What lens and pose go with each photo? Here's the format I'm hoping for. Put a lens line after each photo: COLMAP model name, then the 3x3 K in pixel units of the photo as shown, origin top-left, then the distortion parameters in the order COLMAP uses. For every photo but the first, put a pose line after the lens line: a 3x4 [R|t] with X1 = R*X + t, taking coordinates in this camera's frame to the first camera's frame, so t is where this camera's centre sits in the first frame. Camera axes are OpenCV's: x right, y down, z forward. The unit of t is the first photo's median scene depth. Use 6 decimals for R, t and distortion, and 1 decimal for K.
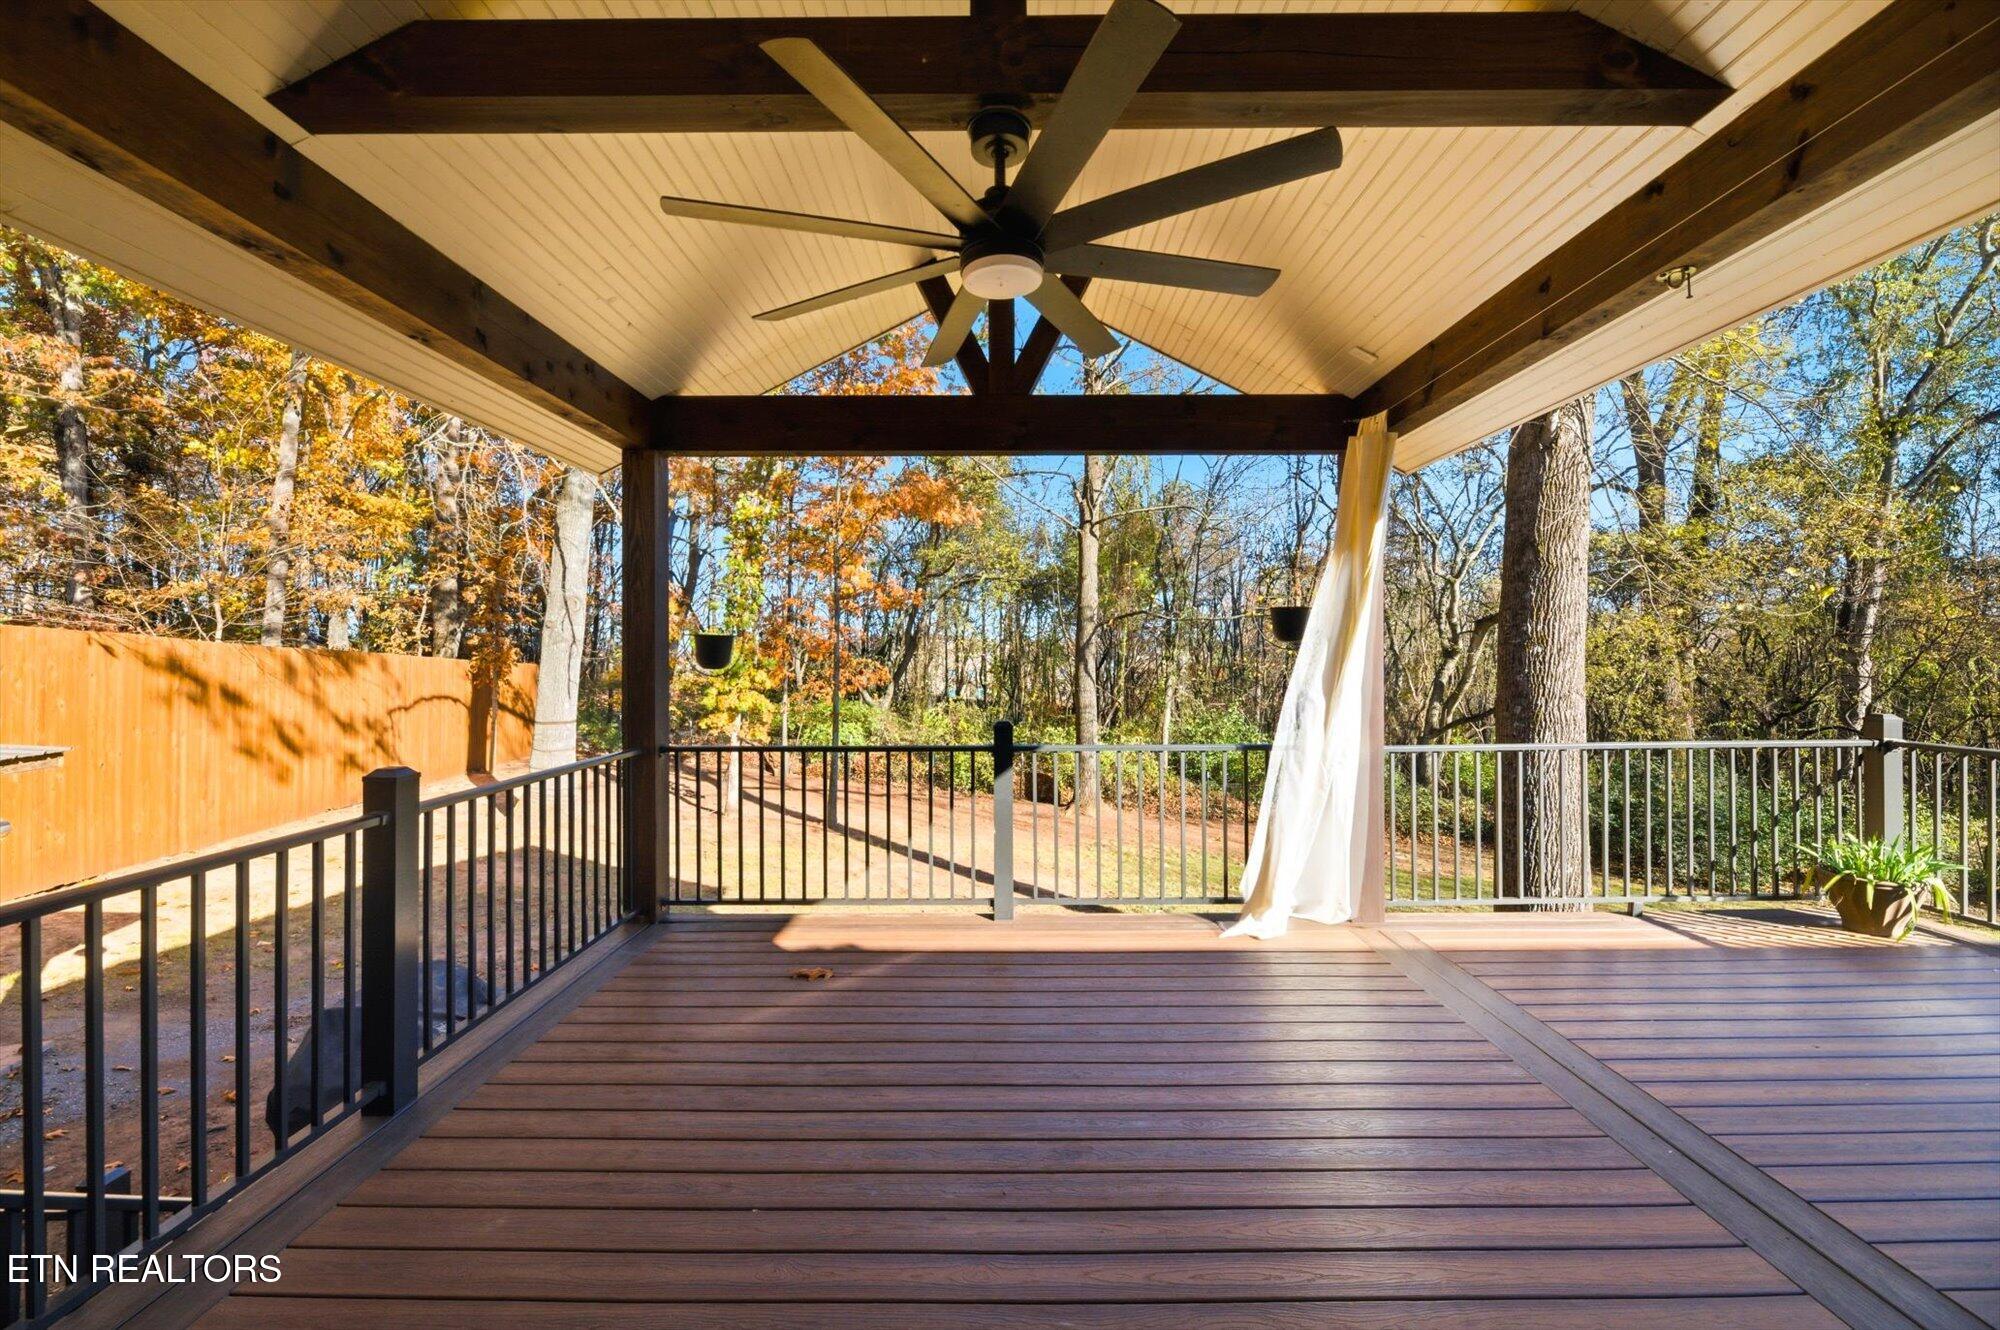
lens RADIAL K [[810.4, 0, 996.5], [0, 810.4, 672.7], [0, 0, 1]] dist [-0.002487, -0.000442]
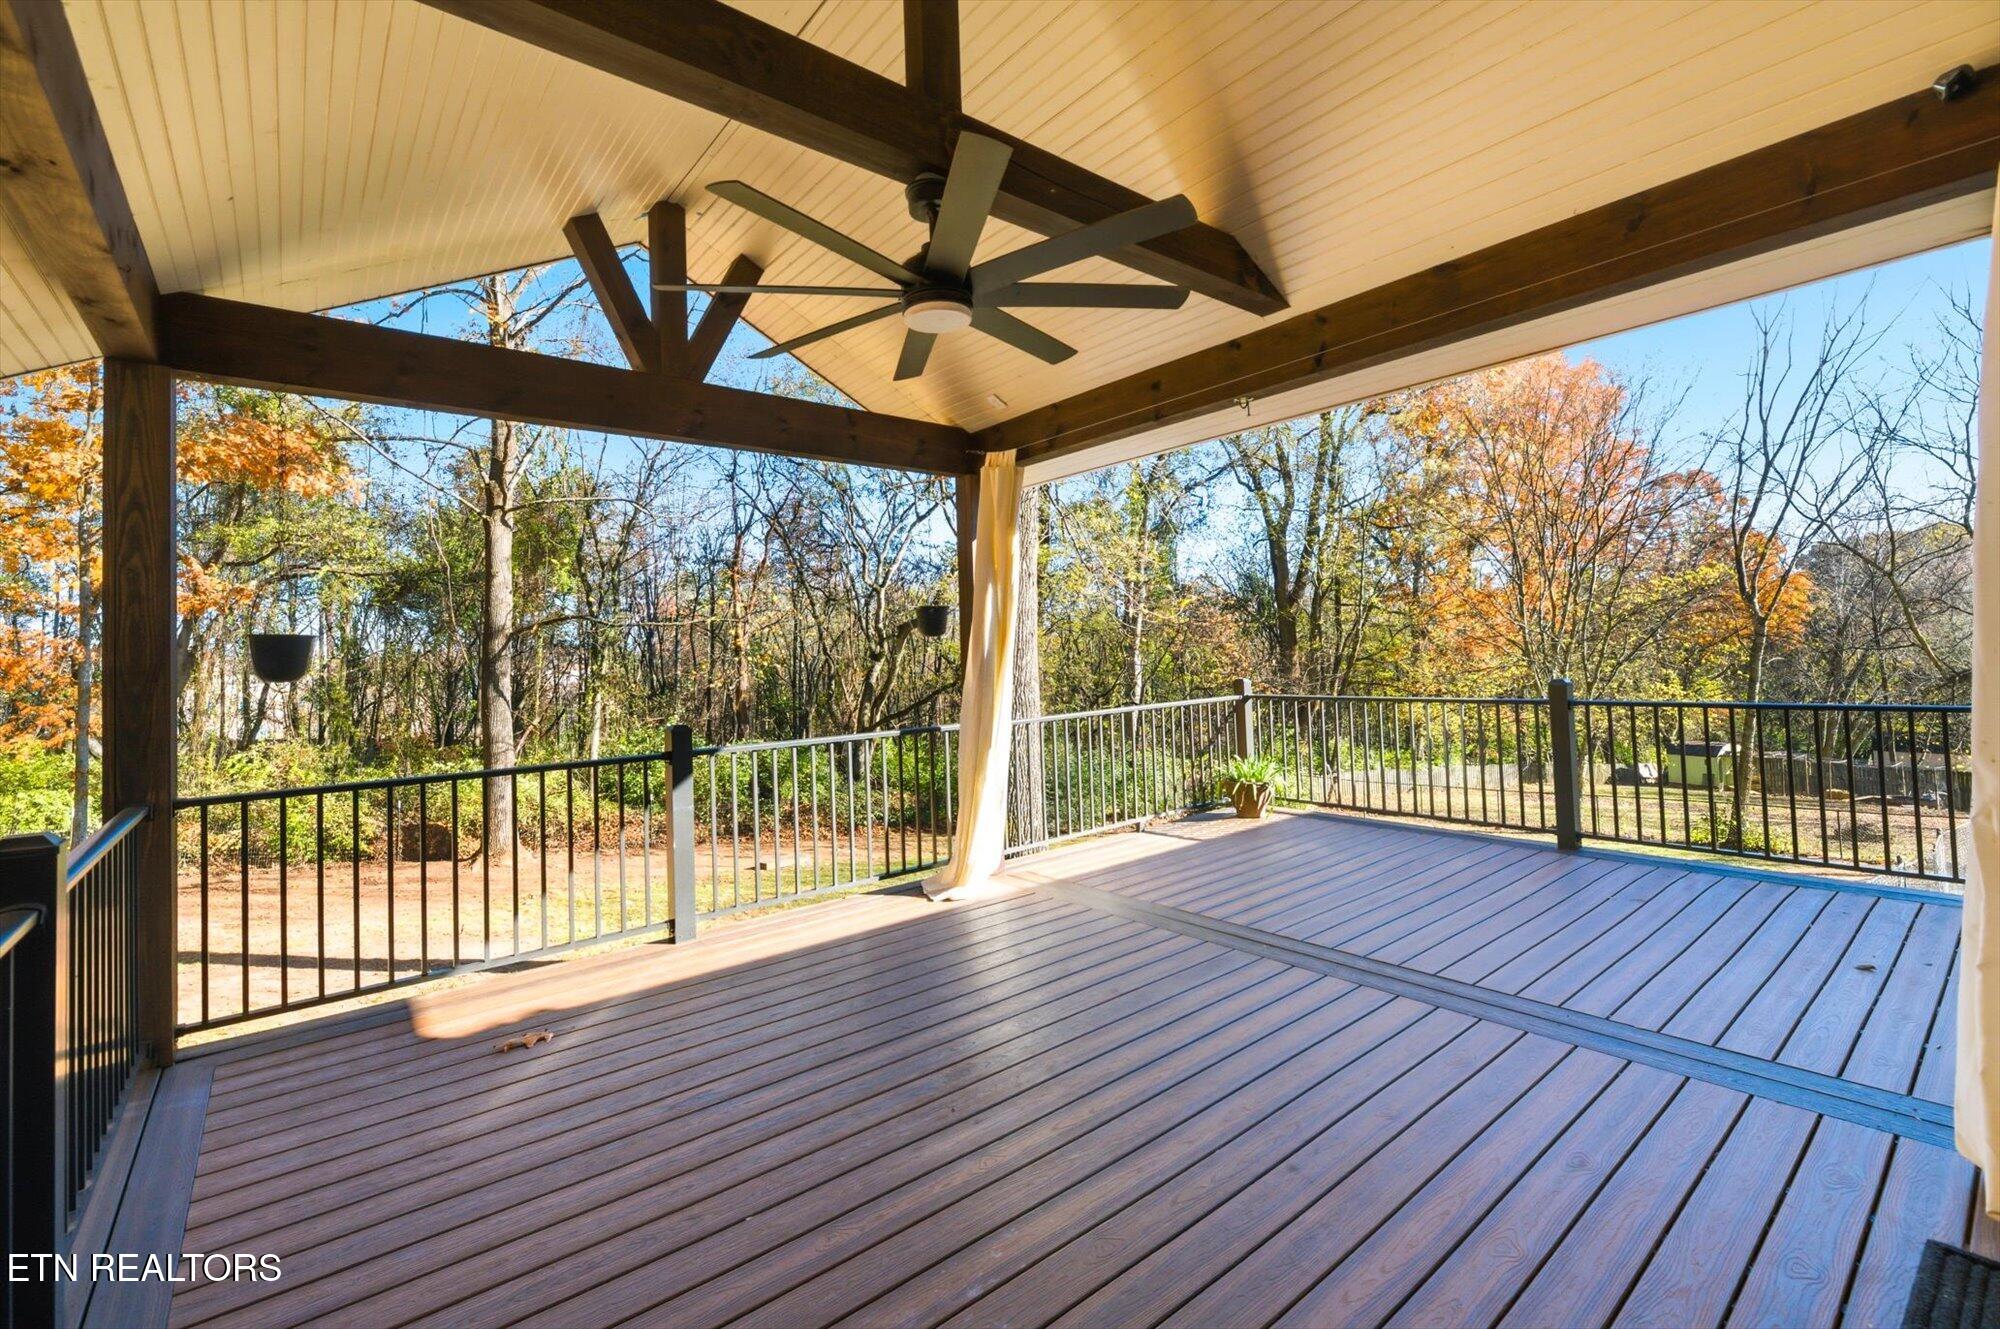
lens RADIAL K [[876.1, 0, 993.3], [0, 876.1, 659.7], [0, 0, 1]] dist [-0.000069, -0.000237]
pose [[0.769745, -0.026332, 0.637808, -0.355569], [0.044875, 0.998909, -0.012918, 0.013962], [-0.636772, 0.038565, 0.770087, -0.005527]]
